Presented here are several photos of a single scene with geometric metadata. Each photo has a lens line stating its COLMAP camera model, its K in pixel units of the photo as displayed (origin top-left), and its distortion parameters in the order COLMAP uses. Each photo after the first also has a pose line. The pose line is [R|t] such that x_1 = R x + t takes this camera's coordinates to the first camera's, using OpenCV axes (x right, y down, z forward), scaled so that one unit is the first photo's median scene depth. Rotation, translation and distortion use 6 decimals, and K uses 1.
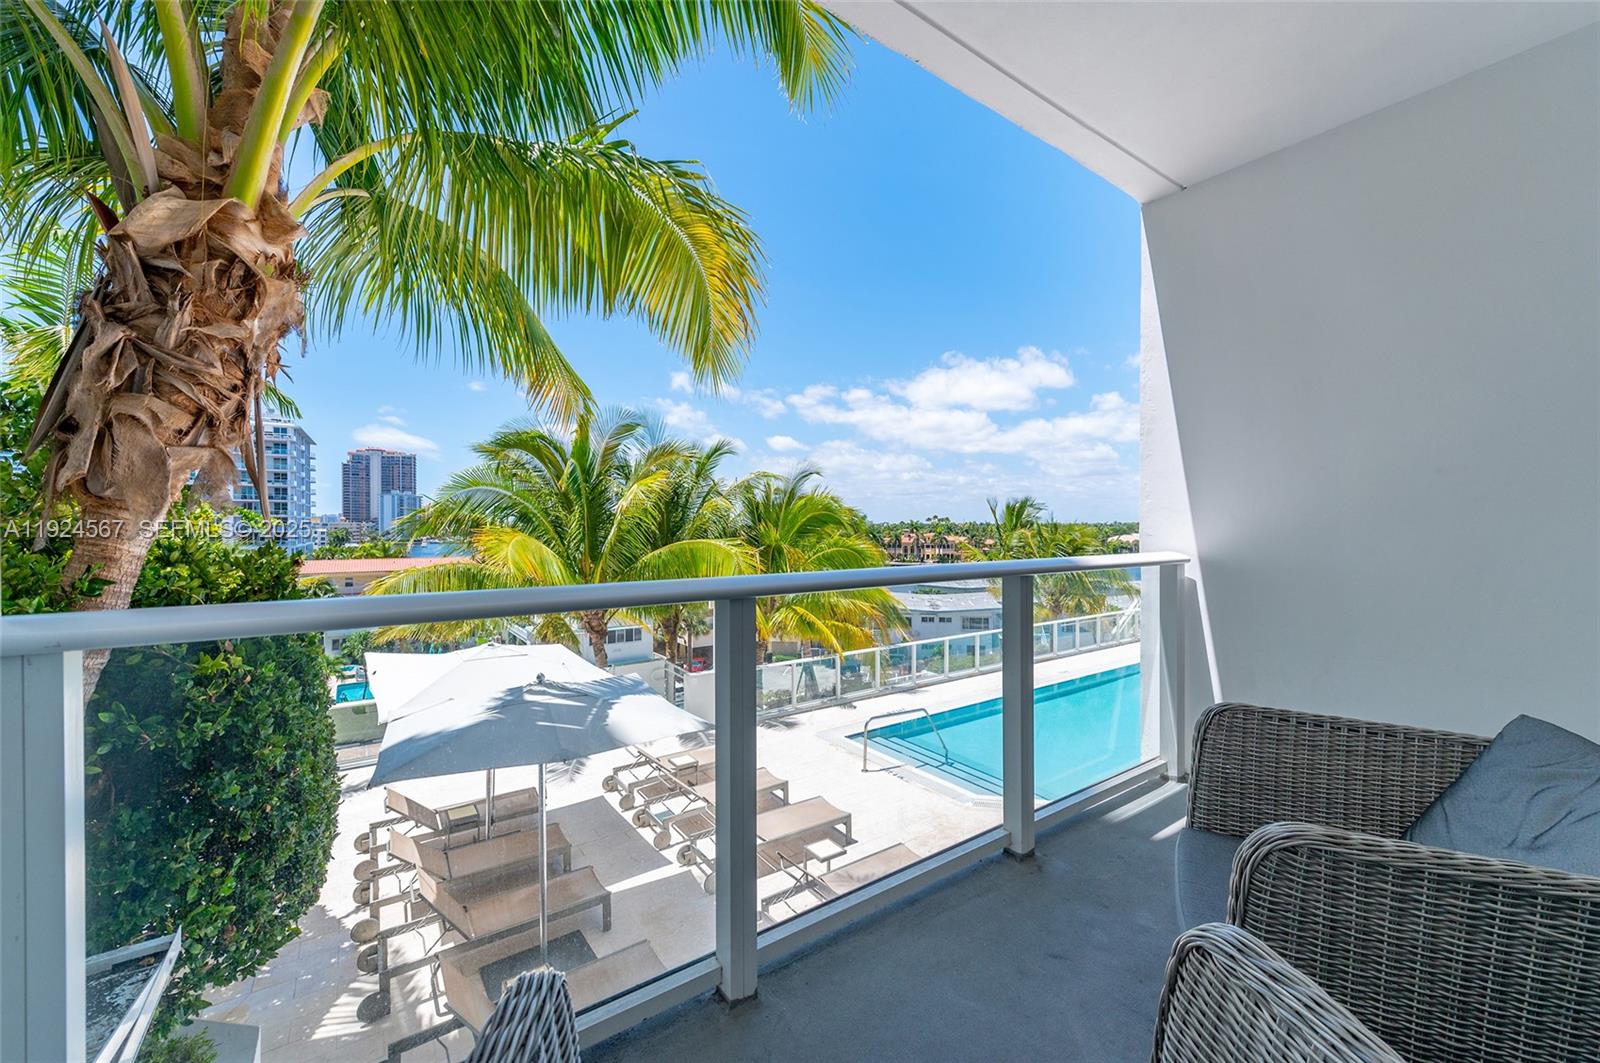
lens RADIAL K [[625.2, 0, 800.0], [0, 625.2, 531.5], [0, 0, 1]] dist [0.001281, -0.000535]
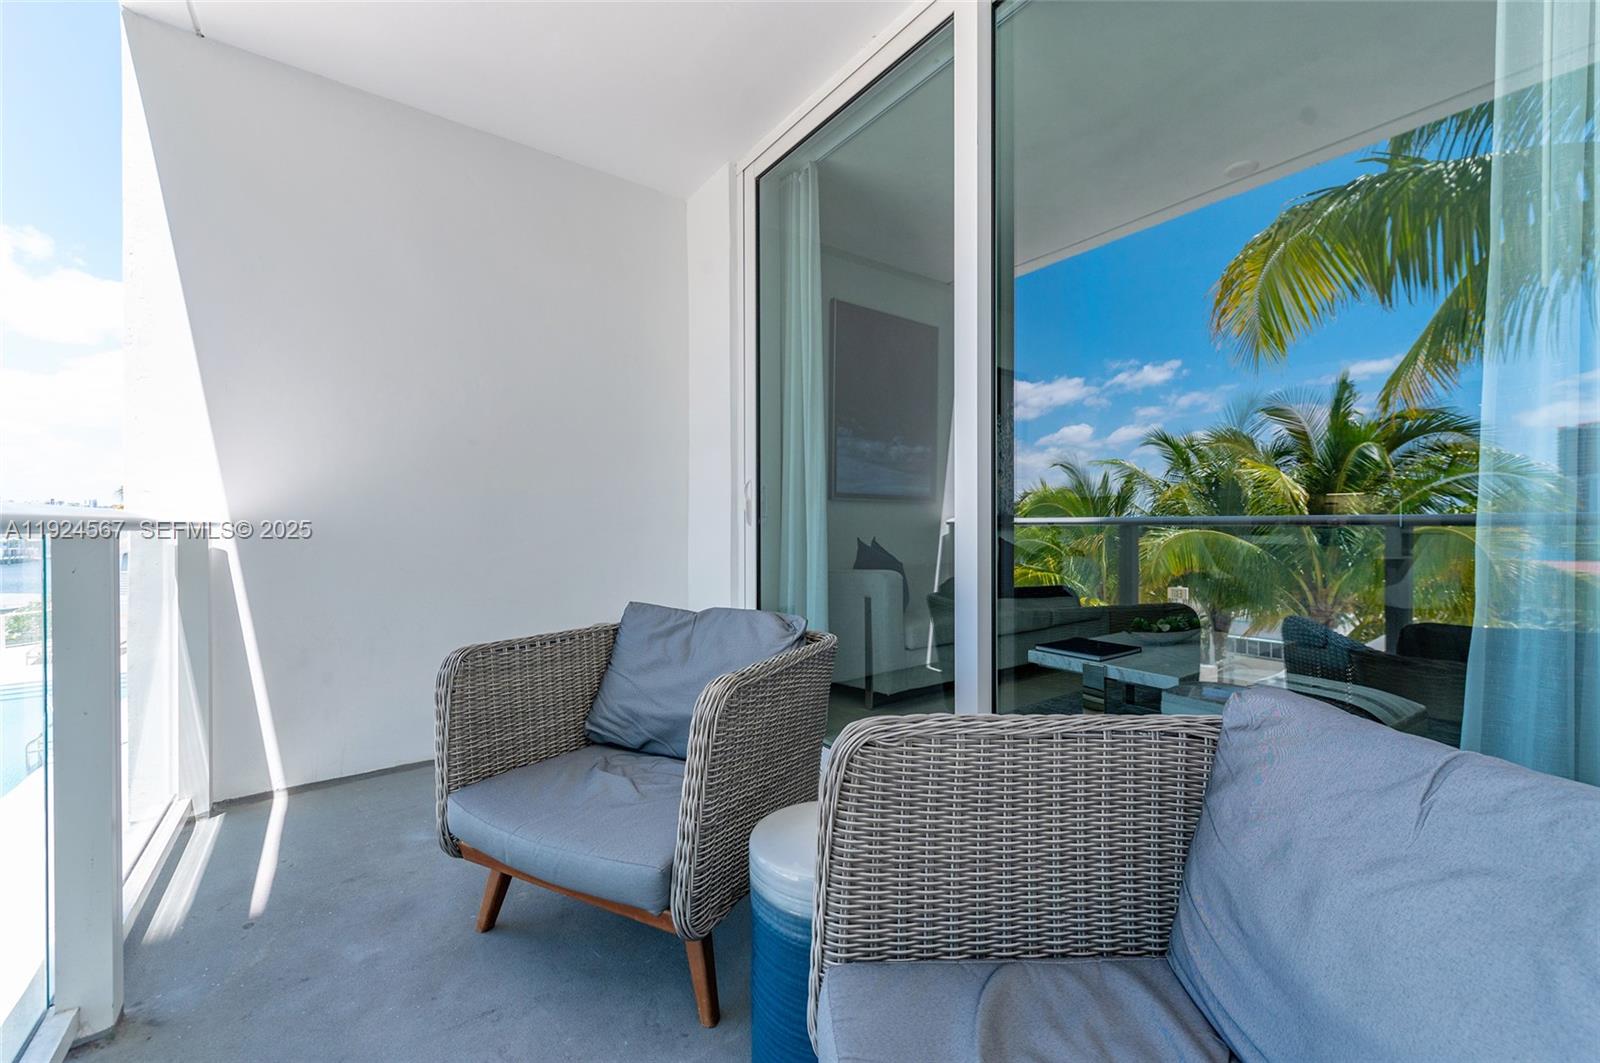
lens RADIAL K [[625.2, 0, 800.0], [0, 625.2, 531.5], [0, 0, 1]] dist [0.001281, -0.000535]
pose [[-0.026045, -0.001198, 0.999660, -0.081574], [0.007431, 0.999971, 0.001392, 0.029829], [-0.999633, 0.007465, -0.026035, 0.149711]]
